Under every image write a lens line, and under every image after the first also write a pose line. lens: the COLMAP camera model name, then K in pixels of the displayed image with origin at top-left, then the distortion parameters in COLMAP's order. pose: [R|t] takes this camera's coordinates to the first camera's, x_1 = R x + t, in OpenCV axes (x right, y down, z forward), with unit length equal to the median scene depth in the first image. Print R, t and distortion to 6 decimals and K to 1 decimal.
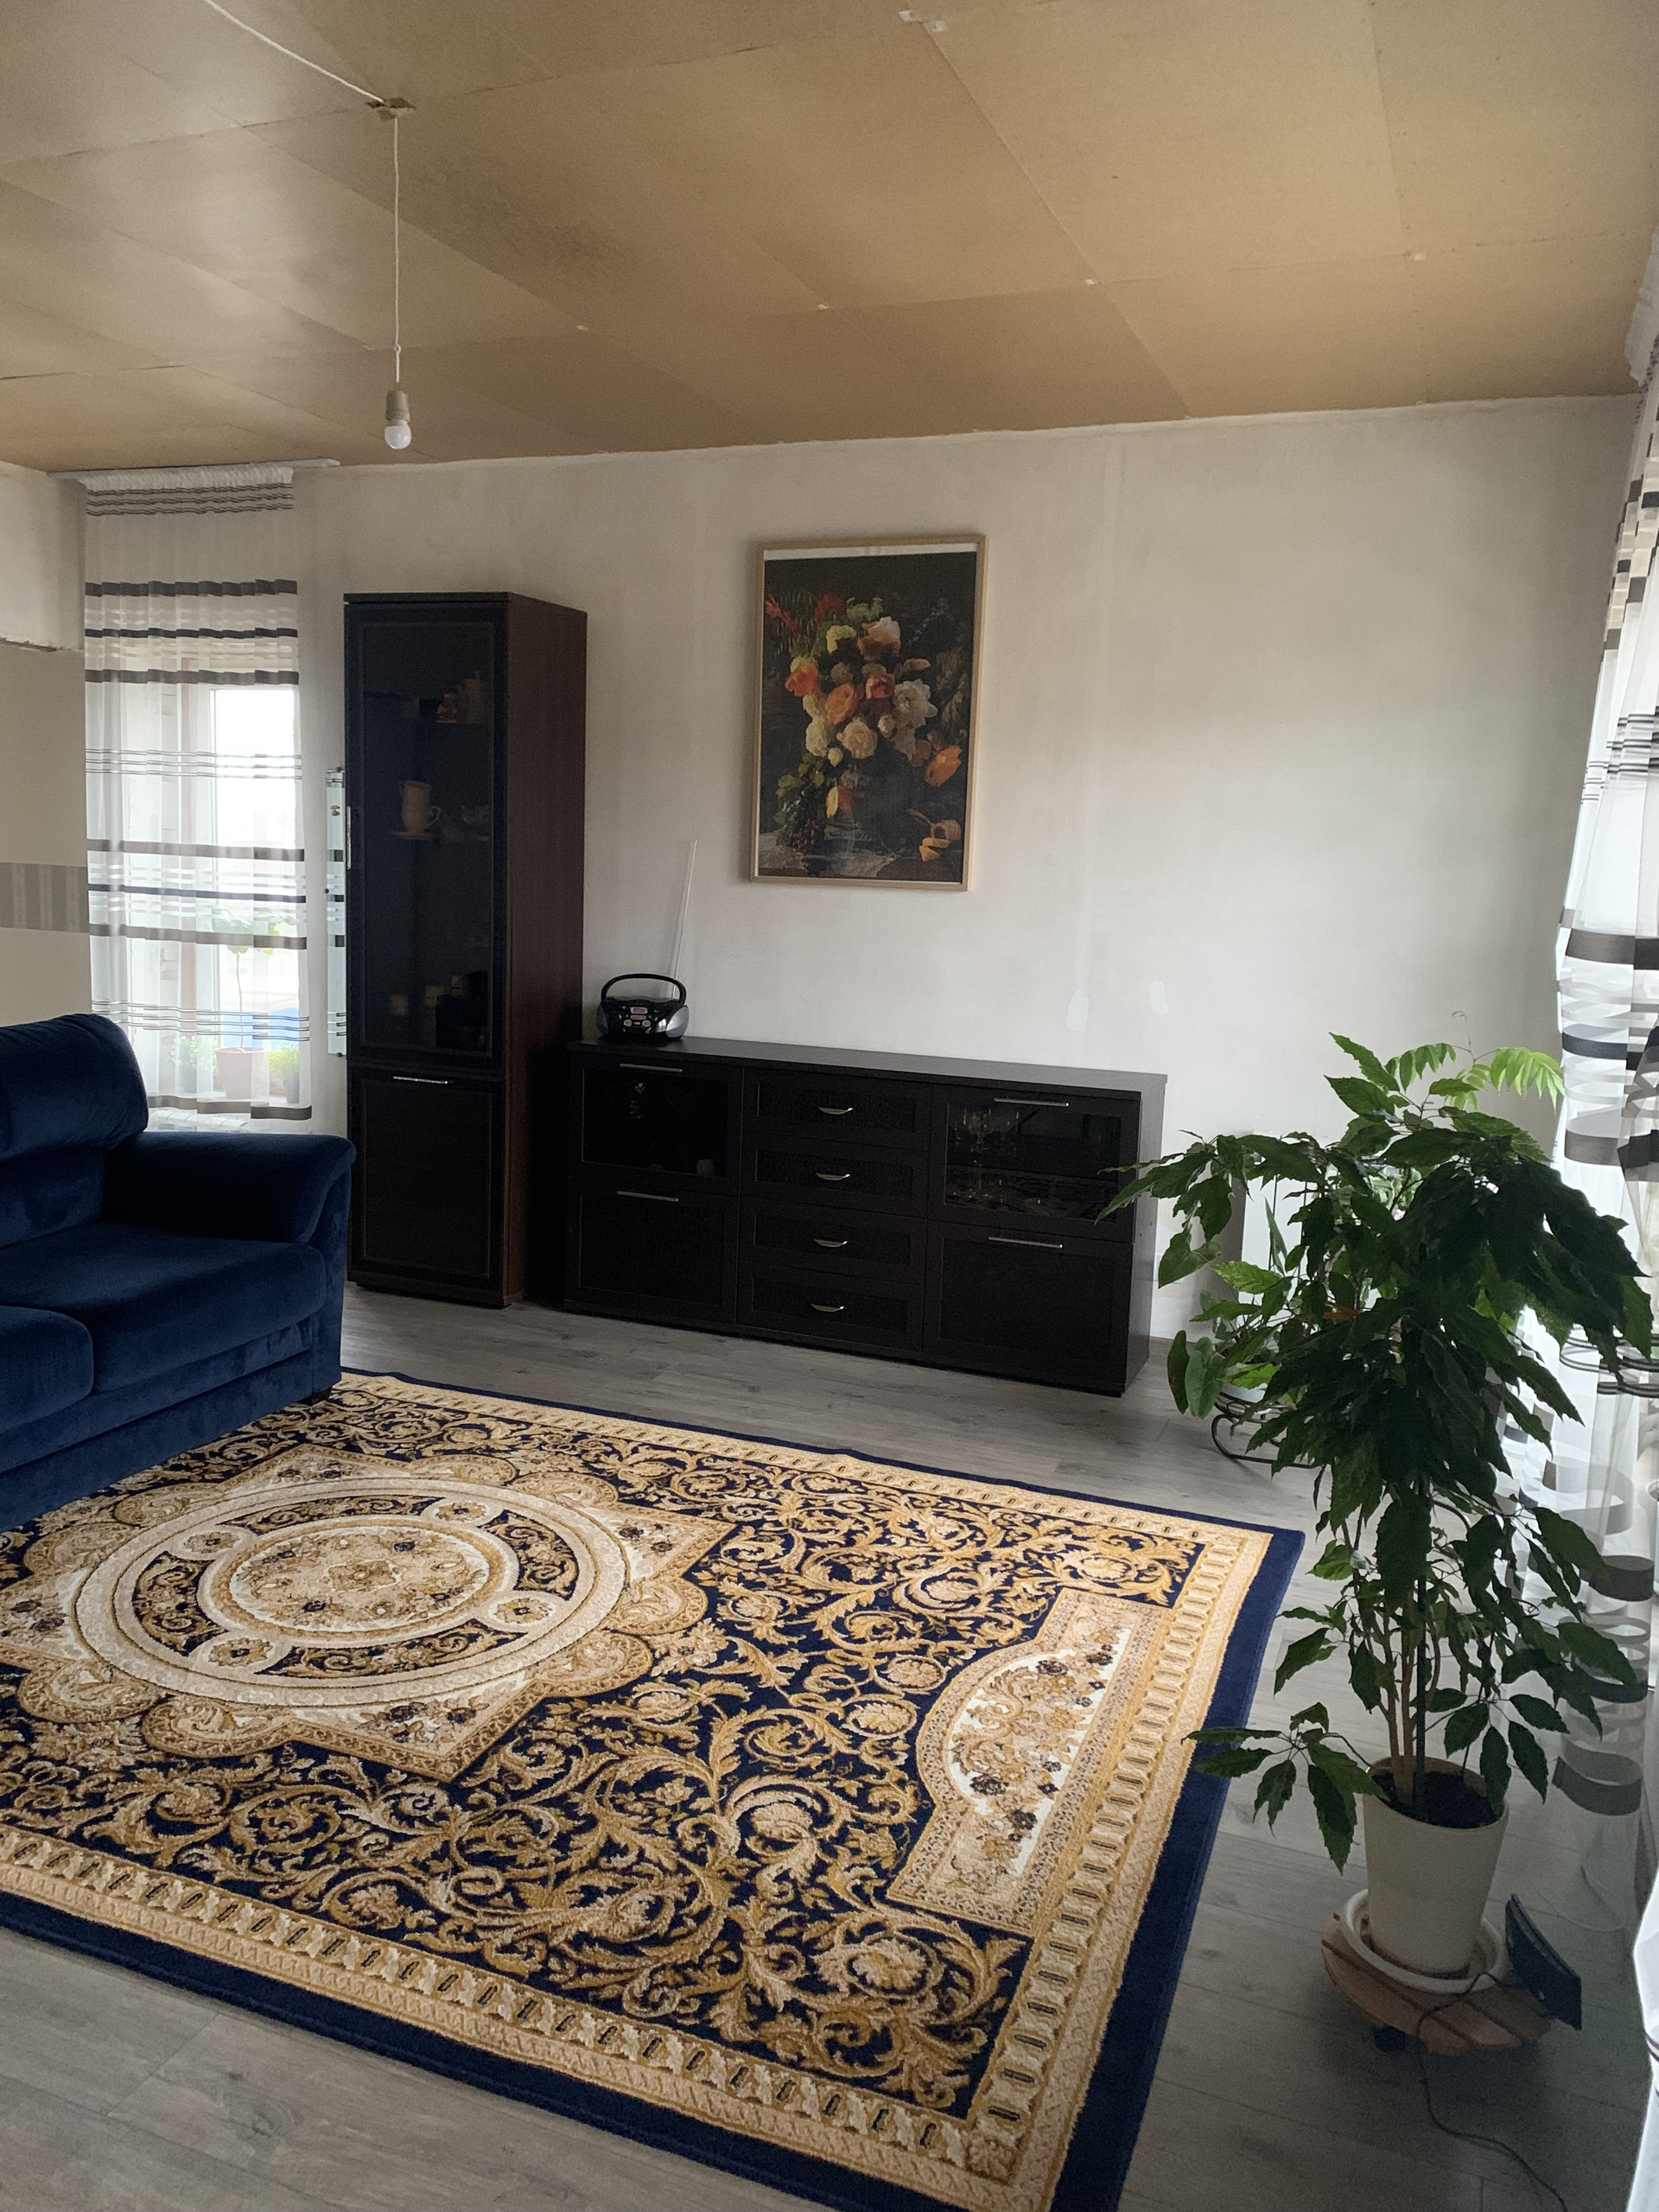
lens RADIAL K [[1695.4, 0, 826.4], [0, 1695.4, 1097.0], [0, 0, 1]] dist [0.039502, -0.039962]
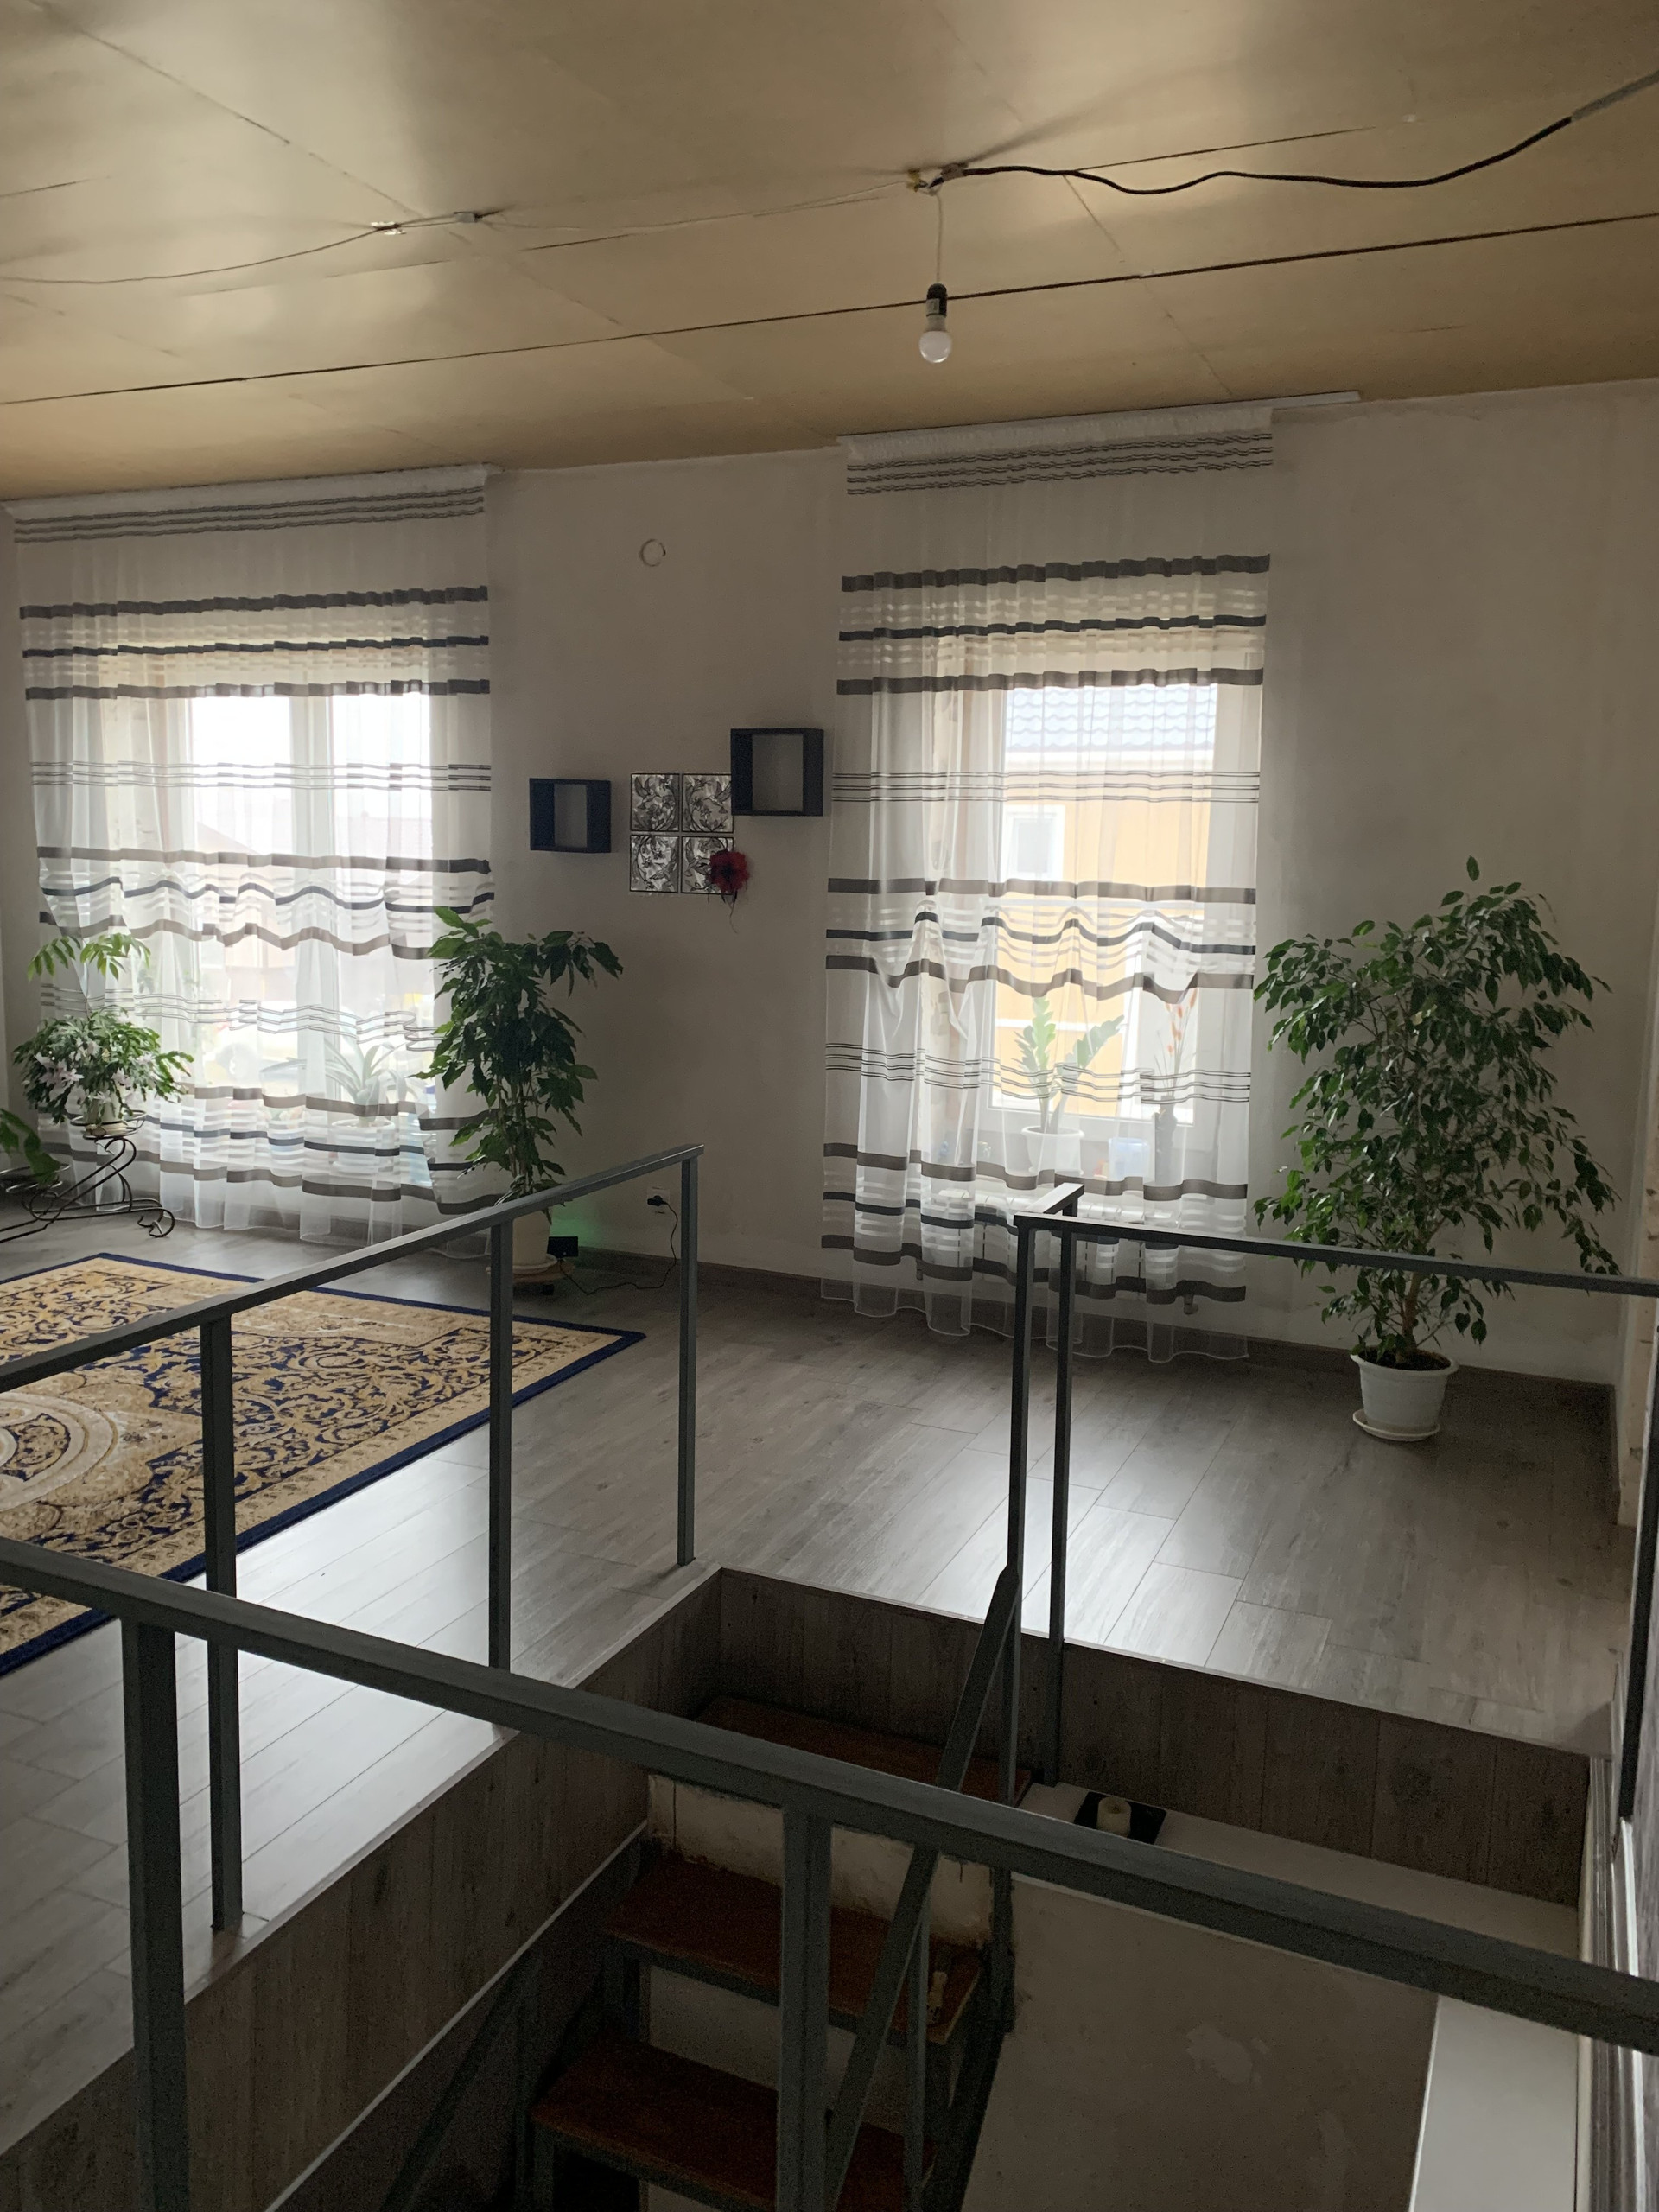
lens RADIAL K [[1695.4, 0, 829.0], [0, 1695.4, 1105.8], [0, 0, 1]] dist [0.039502, -0.039962]
pose [[0.026672, -0.182146, 0.982910, -1.738004], [0.133504, 0.975100, 0.177076, -0.092990], [-0.990689, 0.126500, 0.050325, 0.348611]]
